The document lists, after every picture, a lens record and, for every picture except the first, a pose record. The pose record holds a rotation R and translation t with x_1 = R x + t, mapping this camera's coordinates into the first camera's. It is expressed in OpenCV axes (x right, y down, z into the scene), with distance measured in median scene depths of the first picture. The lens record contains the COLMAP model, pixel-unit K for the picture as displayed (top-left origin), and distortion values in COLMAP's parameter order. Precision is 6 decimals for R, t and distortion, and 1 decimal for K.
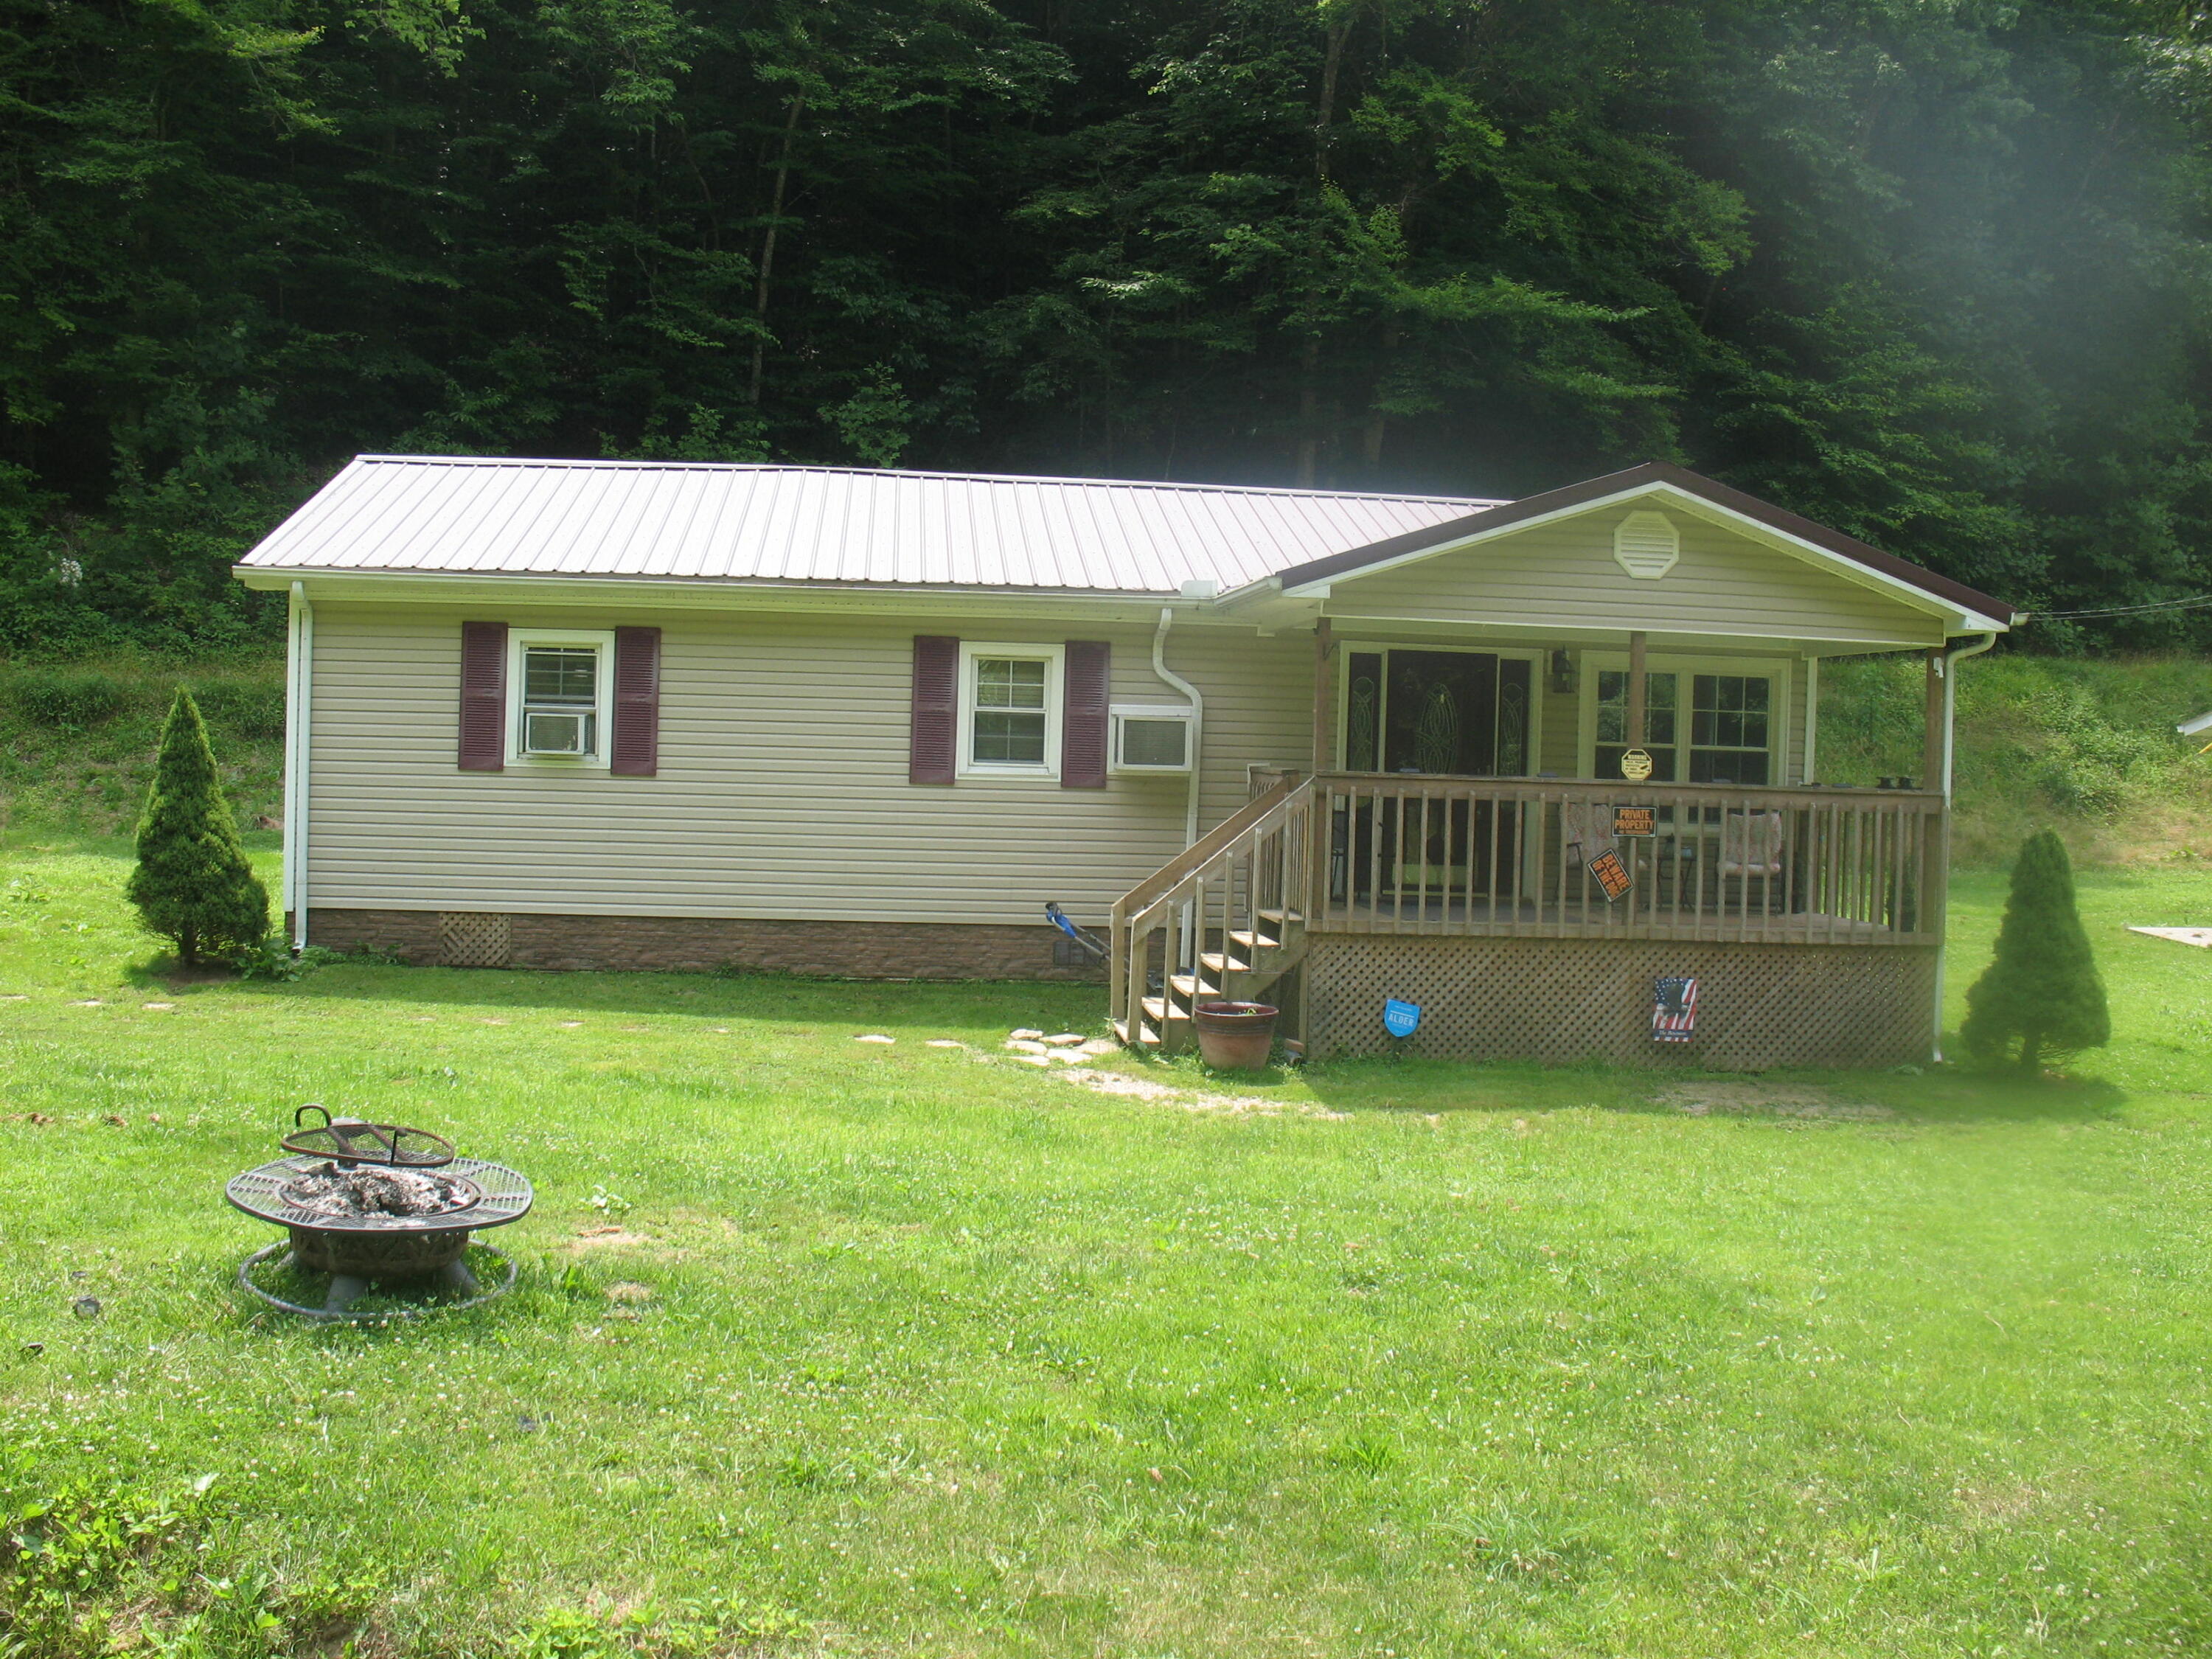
lens RADIAL K [[2340.4, 0, 1104.7], [0, 2340.4, 832.9], [0, 0, 1]] dist [-0.095953, 0.000000]
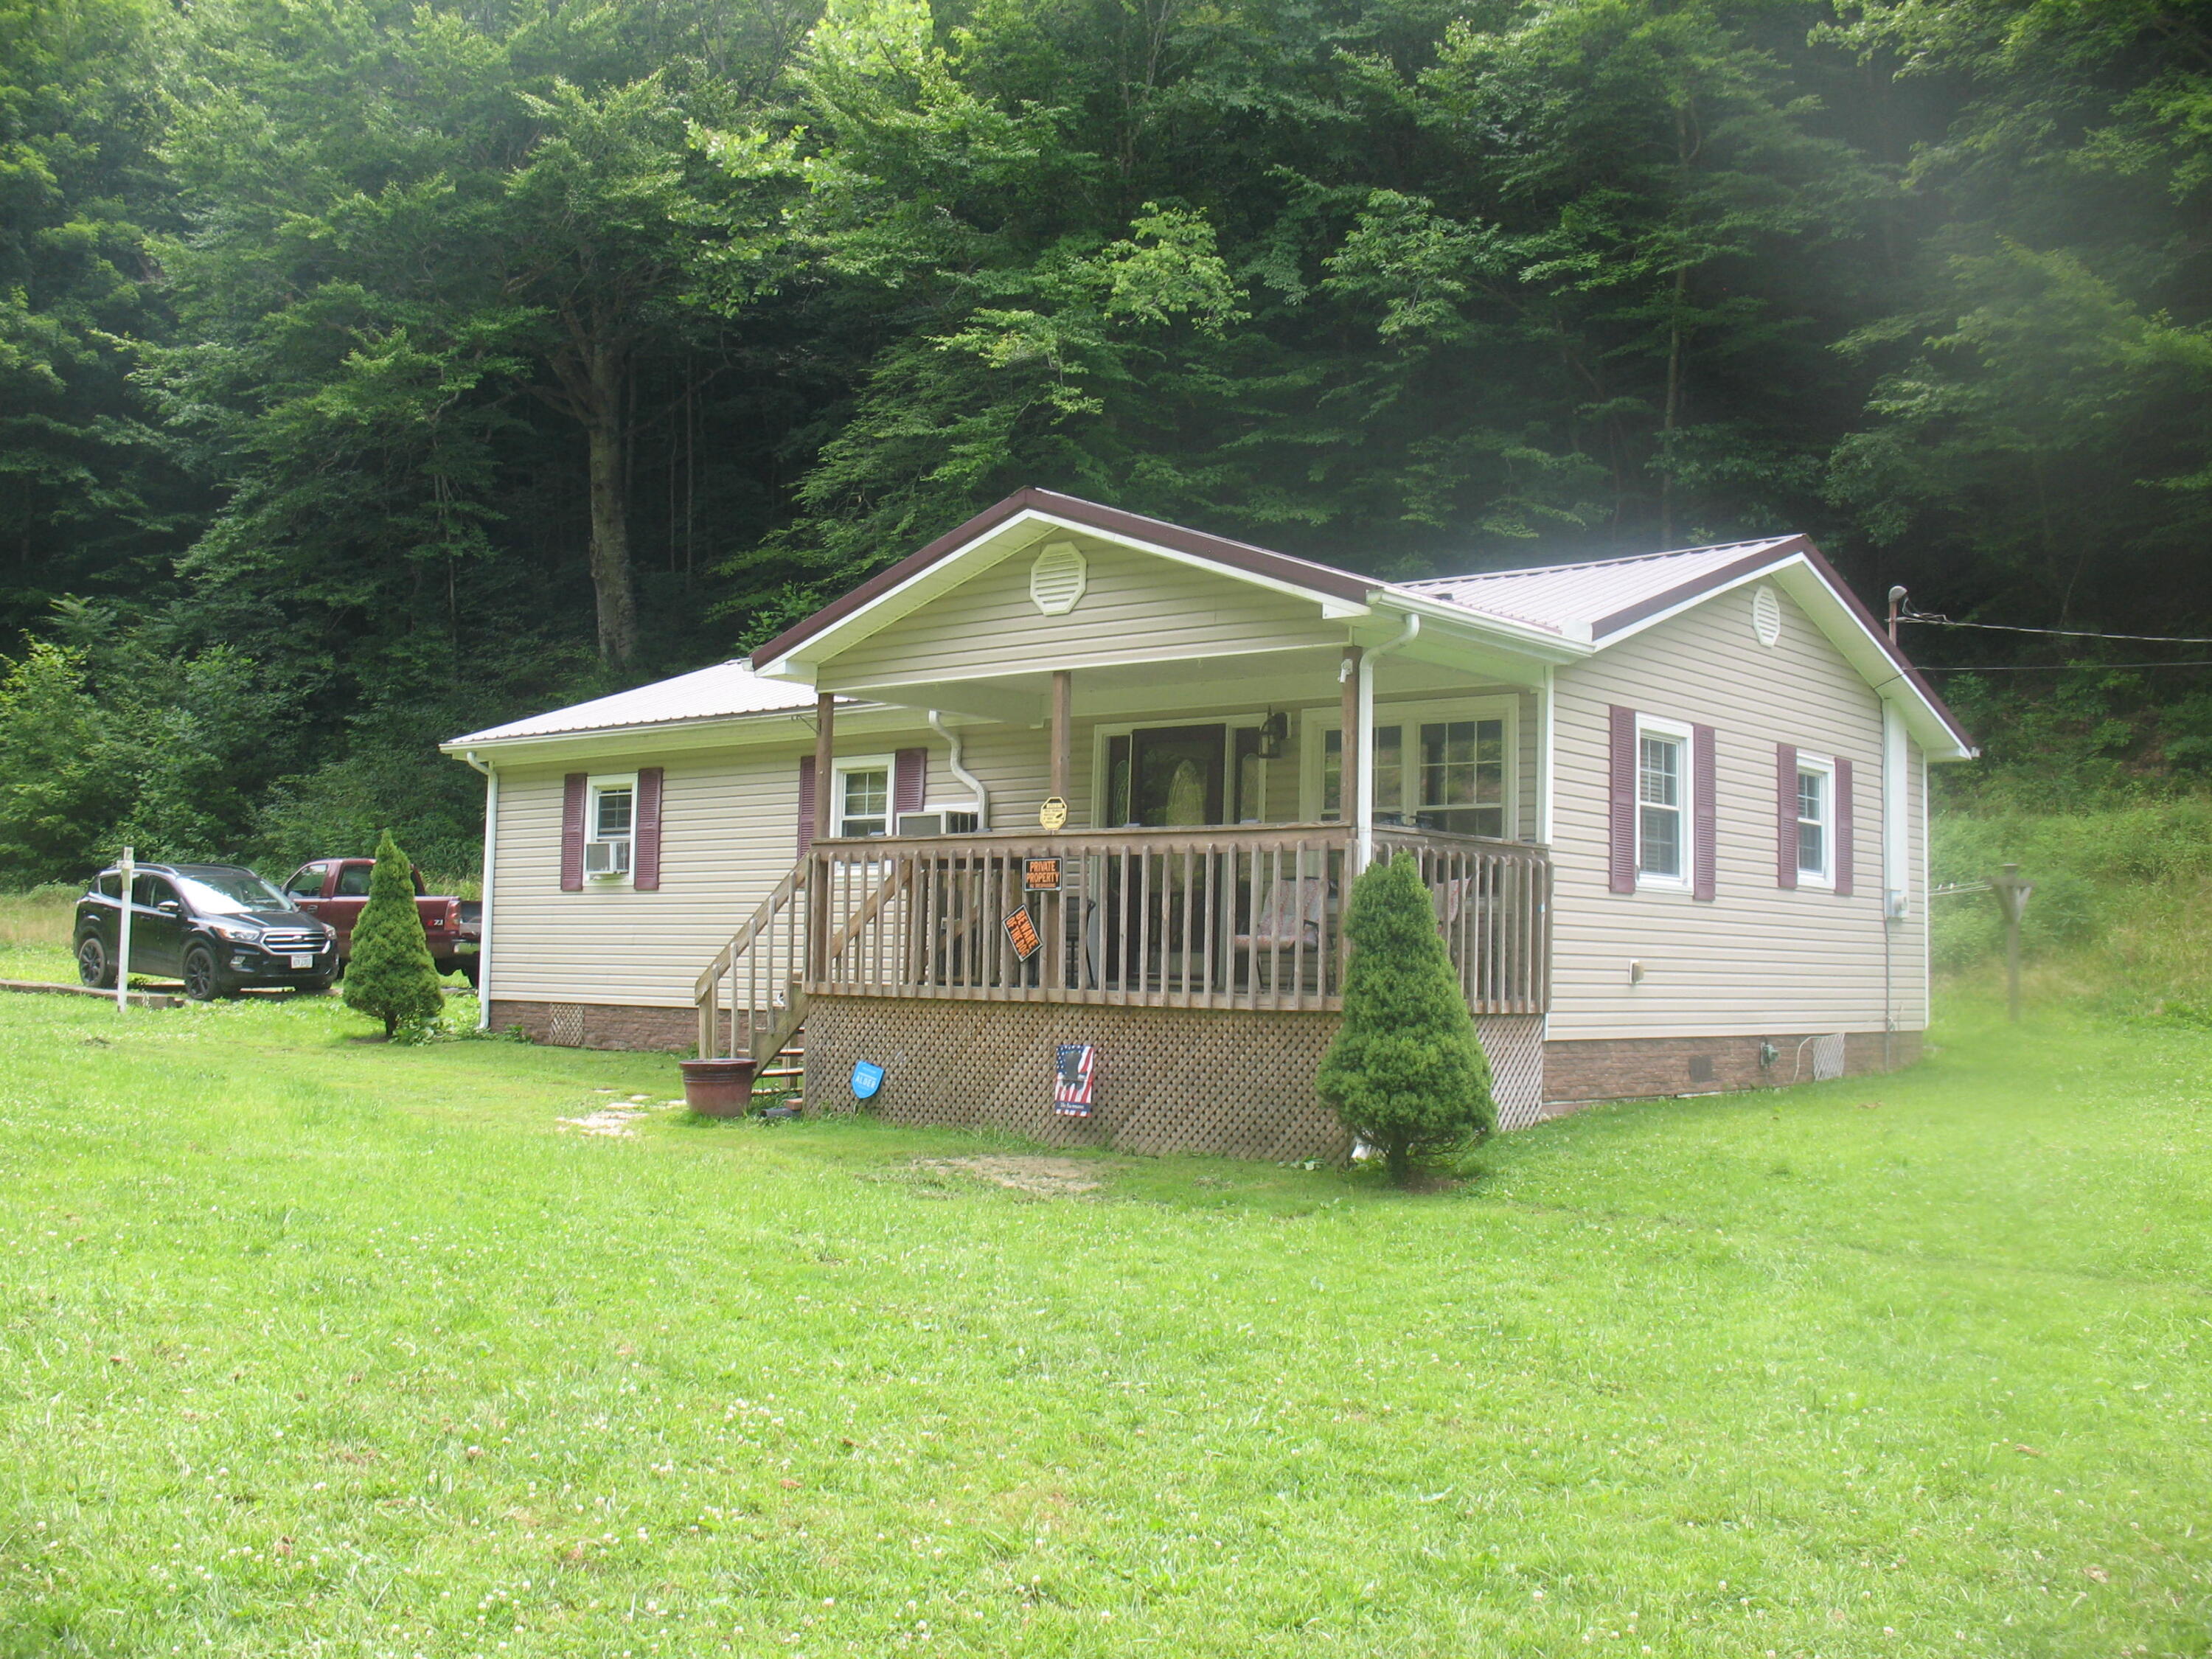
lens RADIAL K [[2283.5, 0, 1111.2], [0, 2283.5, 835.9], [0, 0, 1]] dist [-0.066047, 0.000000]
pose [[0.685170, -0.062982, -0.725656, 0.834239], [-0.026860, 0.993392, -0.111581, 0.074222], [0.727888, 0.095943, 0.678950, 0.369872]]
